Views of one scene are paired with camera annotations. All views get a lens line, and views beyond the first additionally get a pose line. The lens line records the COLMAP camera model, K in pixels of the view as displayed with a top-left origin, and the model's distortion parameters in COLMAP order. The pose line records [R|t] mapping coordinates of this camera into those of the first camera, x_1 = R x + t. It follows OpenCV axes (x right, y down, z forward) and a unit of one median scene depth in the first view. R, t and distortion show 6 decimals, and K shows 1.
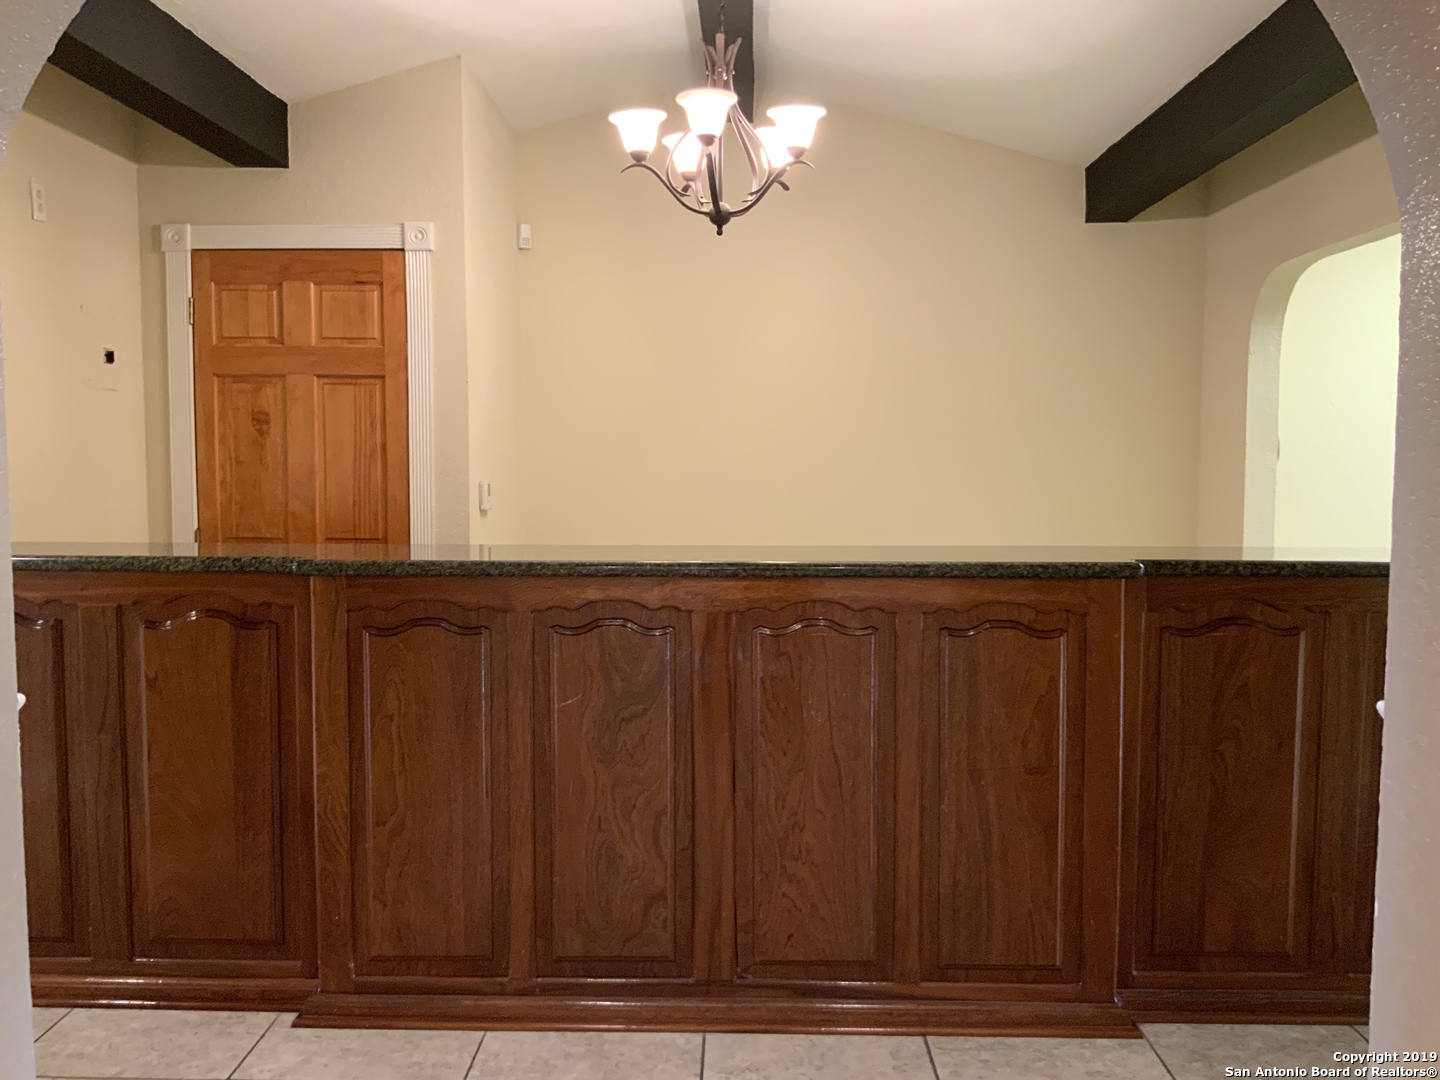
lens RADIAL K [[1195.9, 0, 709.1], [0, 1195.9, 529.4], [0, 0, 1]] dist [0.092868, -0.166082]
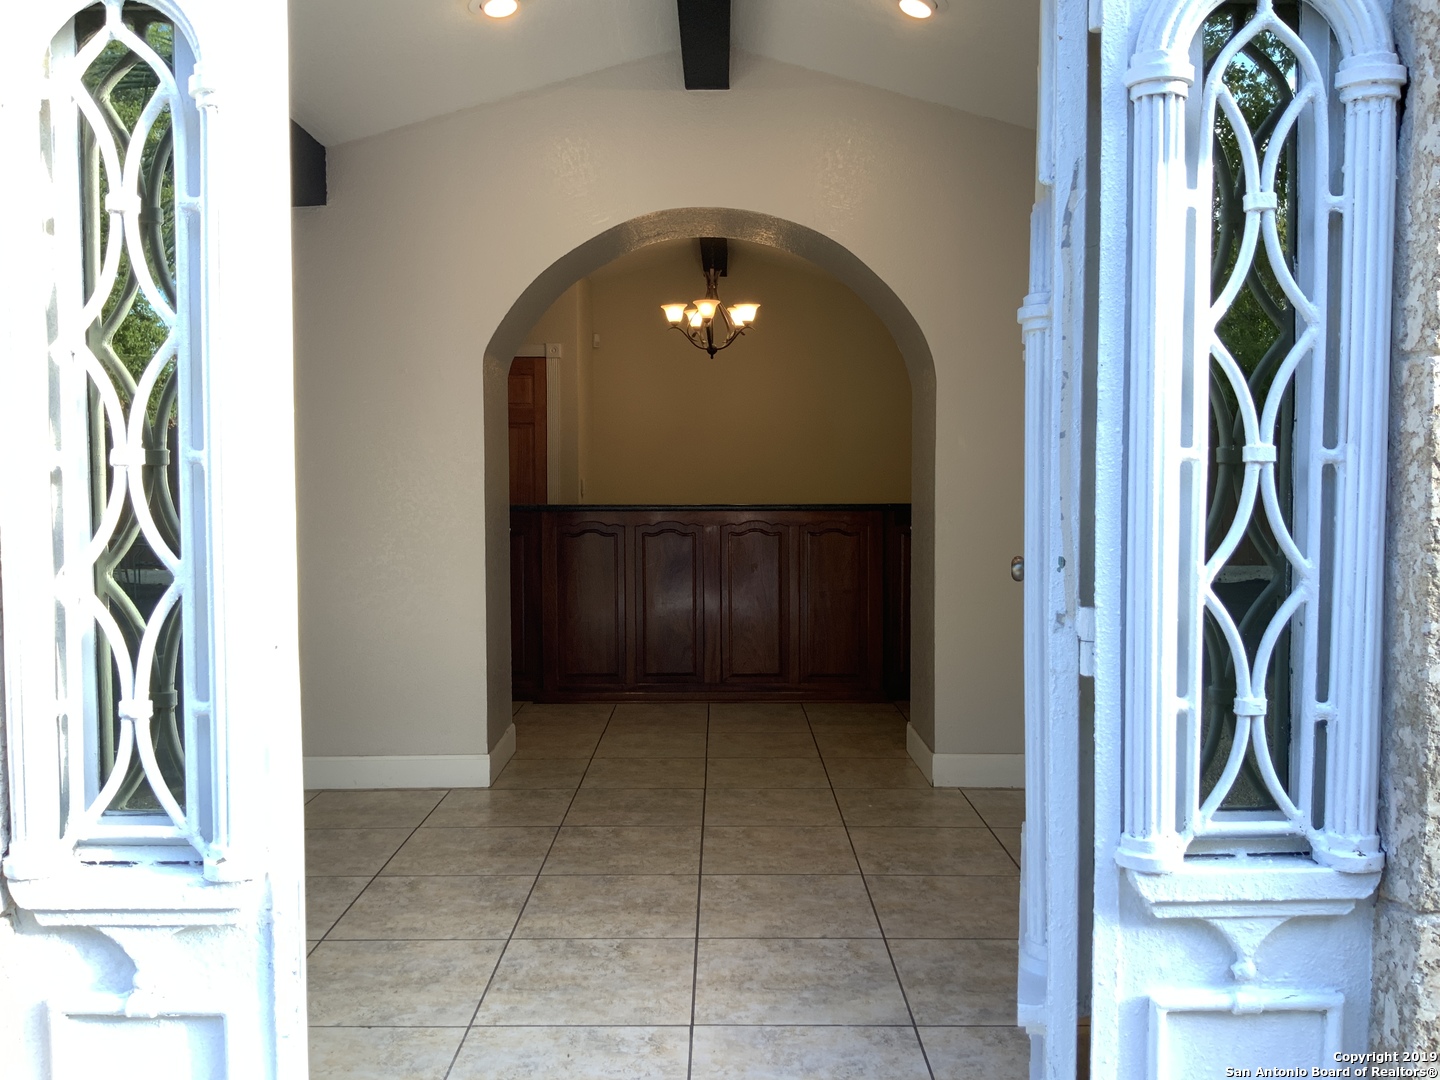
lens RADIAL K [[1195.9, 0, 725.4], [0, 1195.9, 549.5], [0, 0, 1]] dist [0.092868, -0.166082]
pose [[0.999142, -0.002492, 0.041330, -0.056481], [0.002734, 0.999979, -0.005799, 0.105713], [-0.041315, 0.005907, 0.999129, -1.128922]]
